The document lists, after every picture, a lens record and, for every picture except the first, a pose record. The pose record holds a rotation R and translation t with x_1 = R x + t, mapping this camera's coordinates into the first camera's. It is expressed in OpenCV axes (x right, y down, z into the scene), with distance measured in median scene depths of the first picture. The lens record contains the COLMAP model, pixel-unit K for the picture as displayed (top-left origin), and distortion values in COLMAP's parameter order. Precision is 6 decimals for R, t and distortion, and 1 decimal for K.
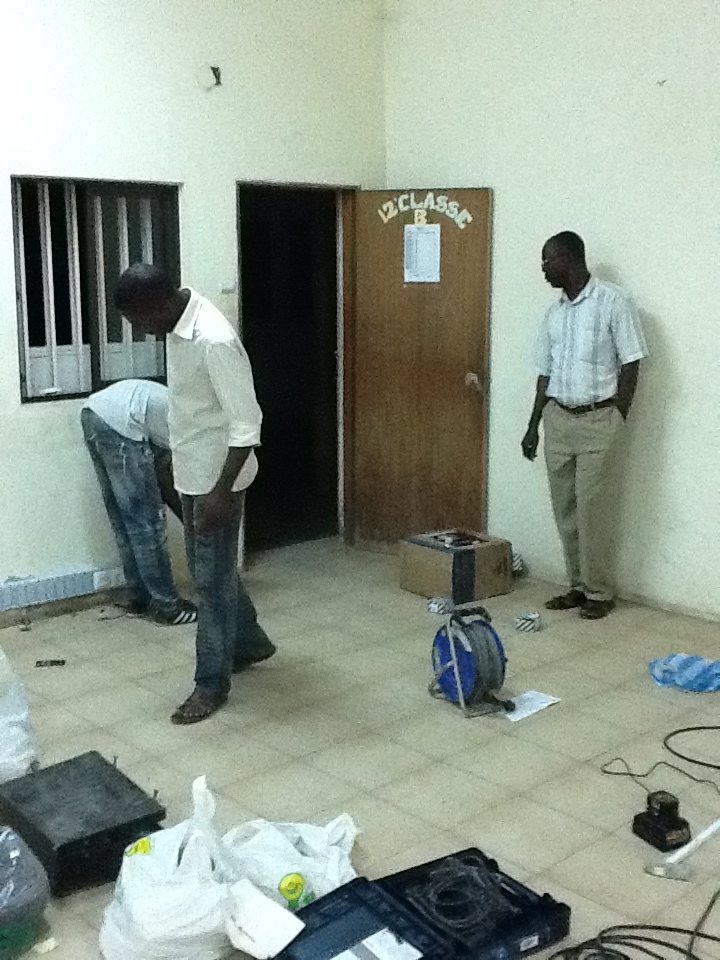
lens RADIAL K [[1188.4, 0, 360.0], [0, 1188.4, 480.0], [0, 0, 1]] dist [-0.016396, 0.004127]
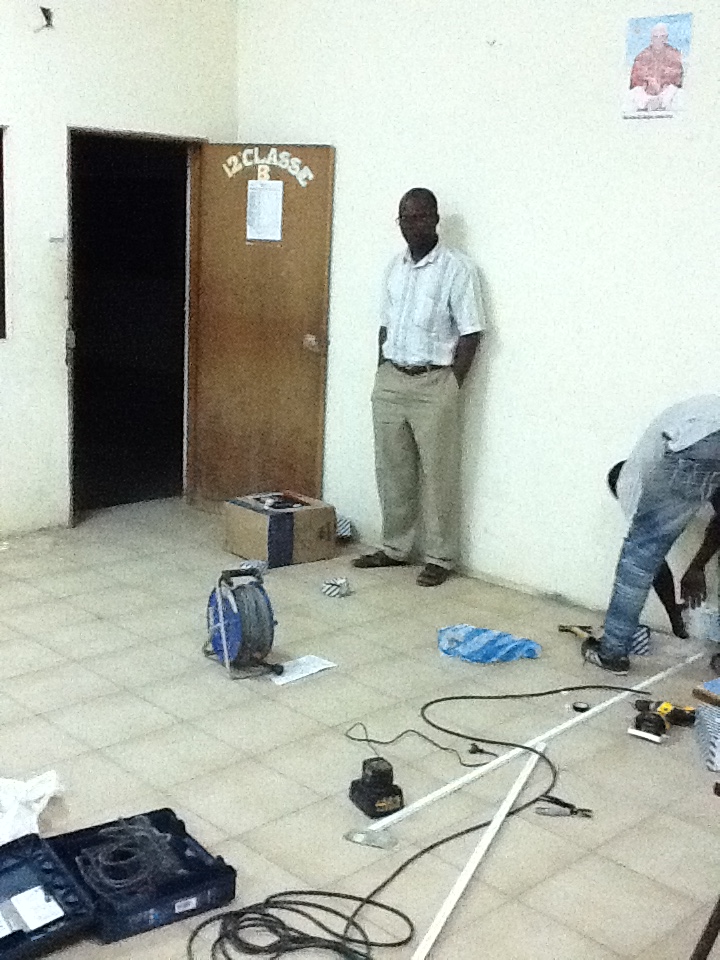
lens RADIAL K [[1188.4, 0, 360.0], [0, 1188.4, 480.0], [0, 0, 1]] dist [-0.016396, 0.004127]
pose [[0.999066, 0.036314, 0.023415, 0.126557], [-0.036880, 0.999027, 0.024182, 0.005512], [-0.022514, -0.025023, 0.999433, 0.013942]]
